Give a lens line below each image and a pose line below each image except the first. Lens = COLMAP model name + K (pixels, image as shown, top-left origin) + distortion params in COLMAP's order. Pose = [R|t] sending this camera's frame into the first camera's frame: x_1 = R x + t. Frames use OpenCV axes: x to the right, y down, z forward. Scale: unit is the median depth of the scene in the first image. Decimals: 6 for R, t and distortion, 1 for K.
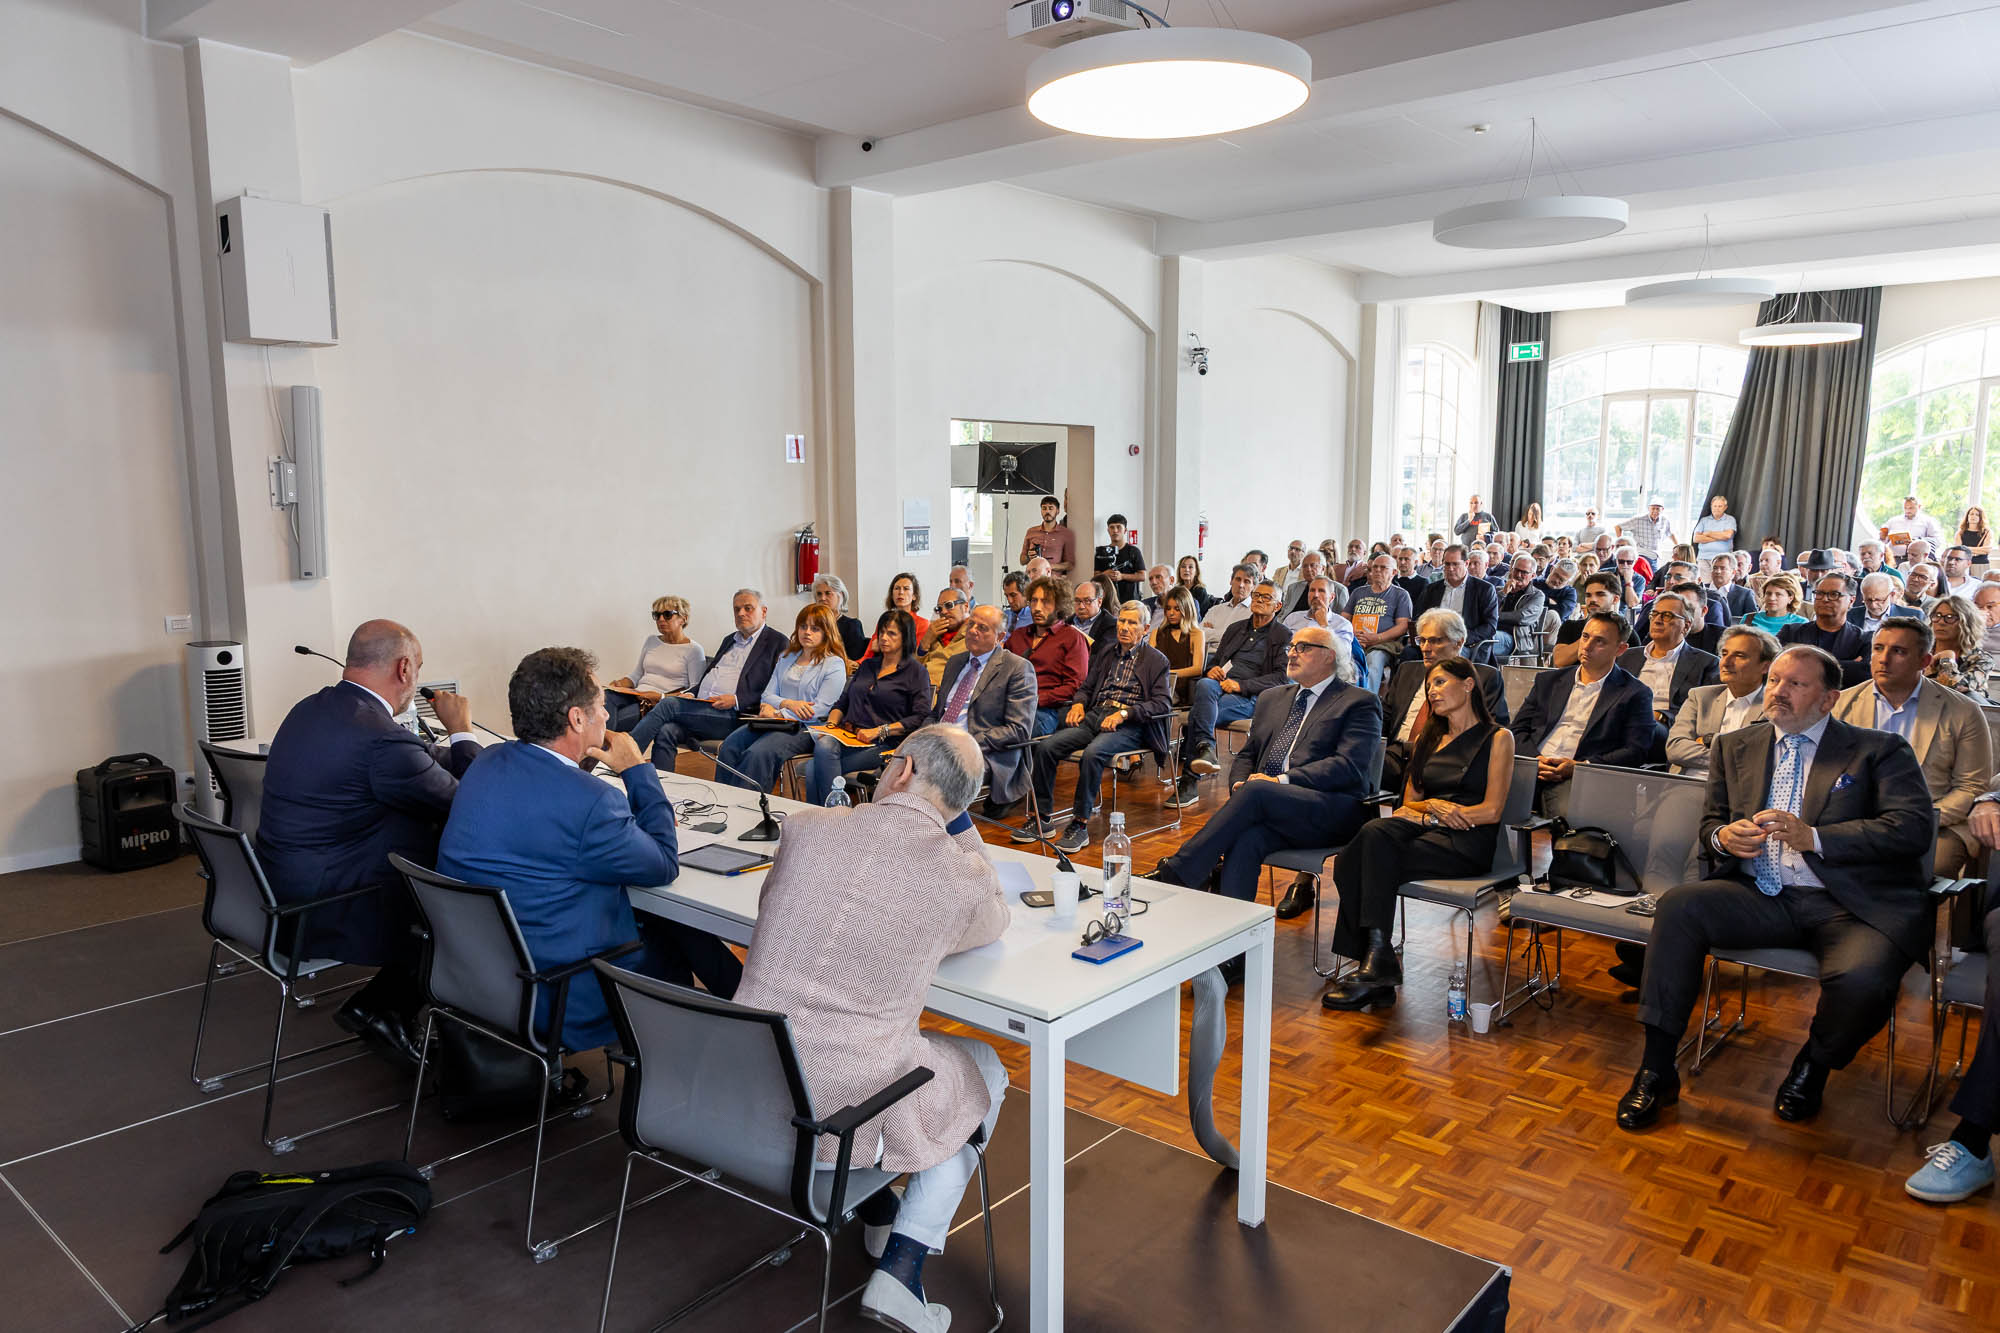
lens RADIAL K [[1360.0, 0, 1000.0], [0, 1360.0, 666.5], [0, 0, 1]] dist [0.003561, 0.002678]
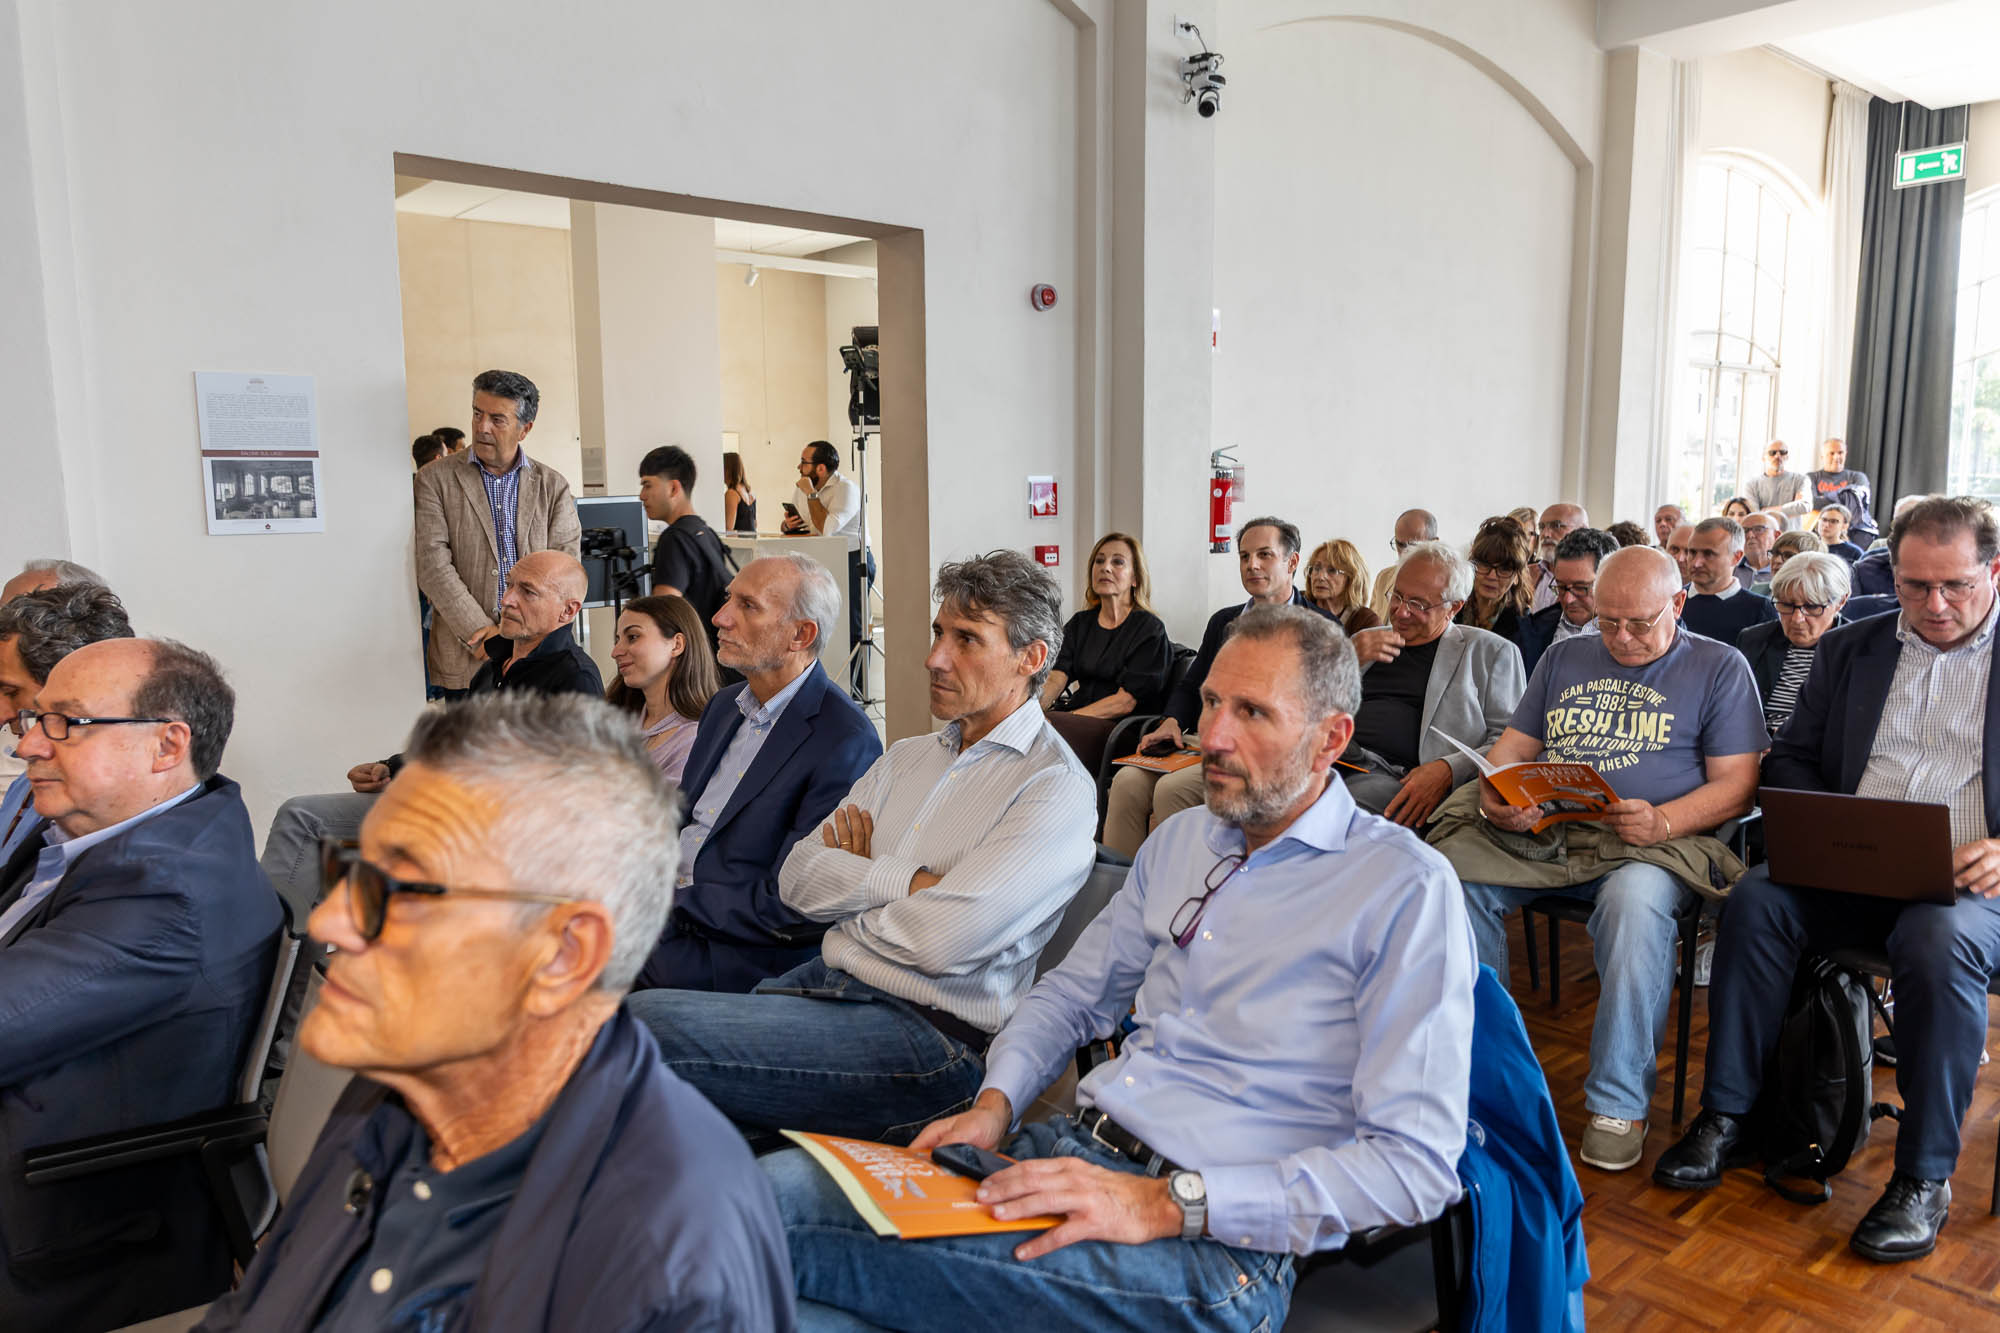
lens RADIAL K [[1360.0, 0, 1000.0], [0, 1360.0, 666.5], [0, 0, 1]] dist [0.003561, 0.002678]
pose [[0.987190, 0.013621, -0.158964, 0.137935], [-0.013402, 0.999907, 0.002448, -0.037144], [0.158982, -0.000286, 0.987281, 0.503679]]
